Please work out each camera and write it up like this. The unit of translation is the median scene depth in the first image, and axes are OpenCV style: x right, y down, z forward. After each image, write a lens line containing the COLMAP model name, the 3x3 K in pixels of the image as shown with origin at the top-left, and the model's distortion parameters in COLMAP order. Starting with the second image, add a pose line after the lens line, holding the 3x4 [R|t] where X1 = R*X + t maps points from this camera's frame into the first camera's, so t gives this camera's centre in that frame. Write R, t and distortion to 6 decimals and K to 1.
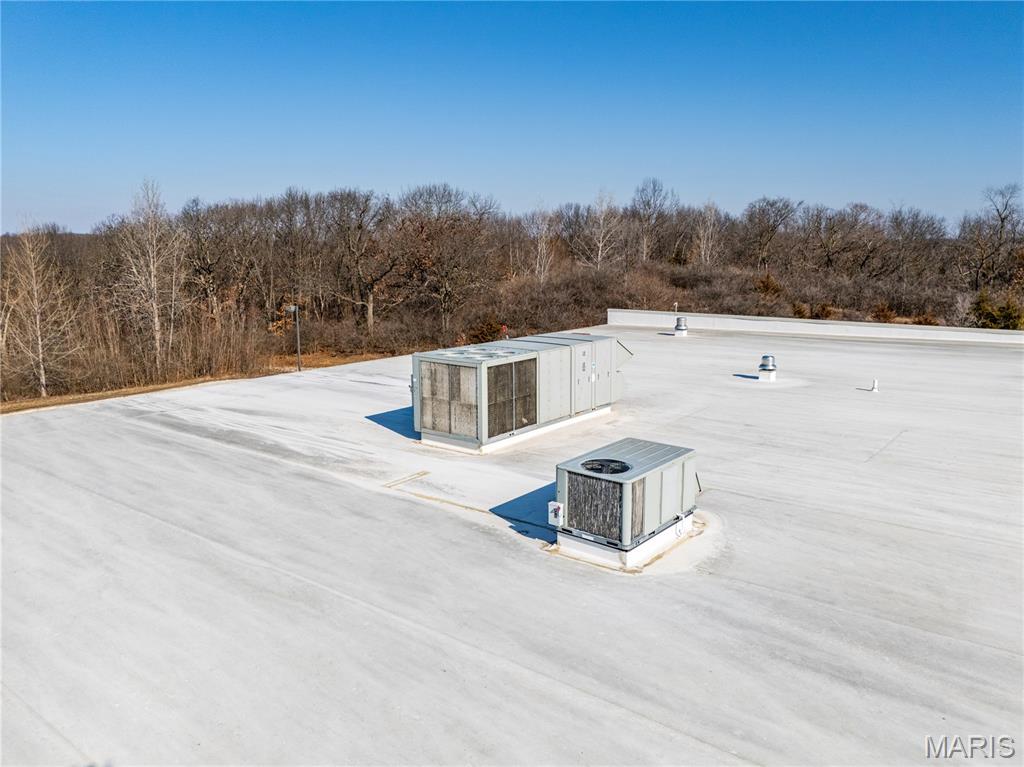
lens RADIAL K [[759.6, 0, 516.6], [0, 759.6, 381.7], [0, 0, 1]] dist [0.052419, -0.005995]
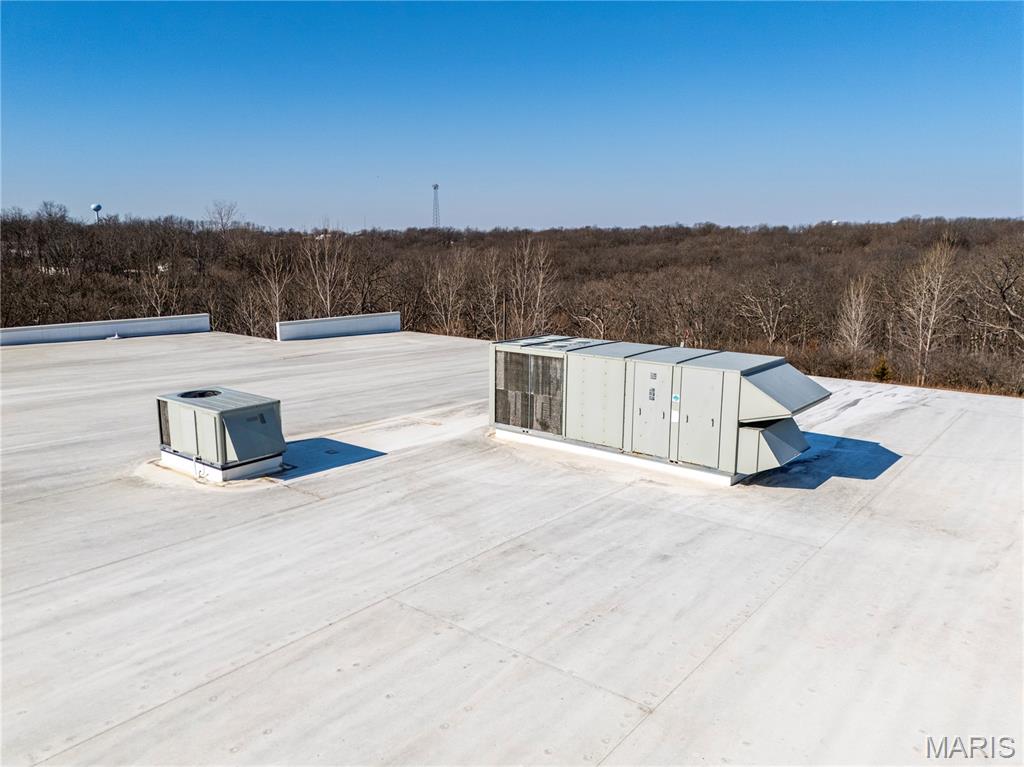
lens RADIAL K [[759.6, 0, 516.6], [0, 759.6, 381.7], [0, 0, 1]] dist [0.052419, -0.005995]
pose [[0.000565, 0.183188, -0.983078, 1.133935], [-0.182973, 0.966500, 0.179994, -0.195924], [0.983118, 0.179775, 0.034064, 1.205594]]
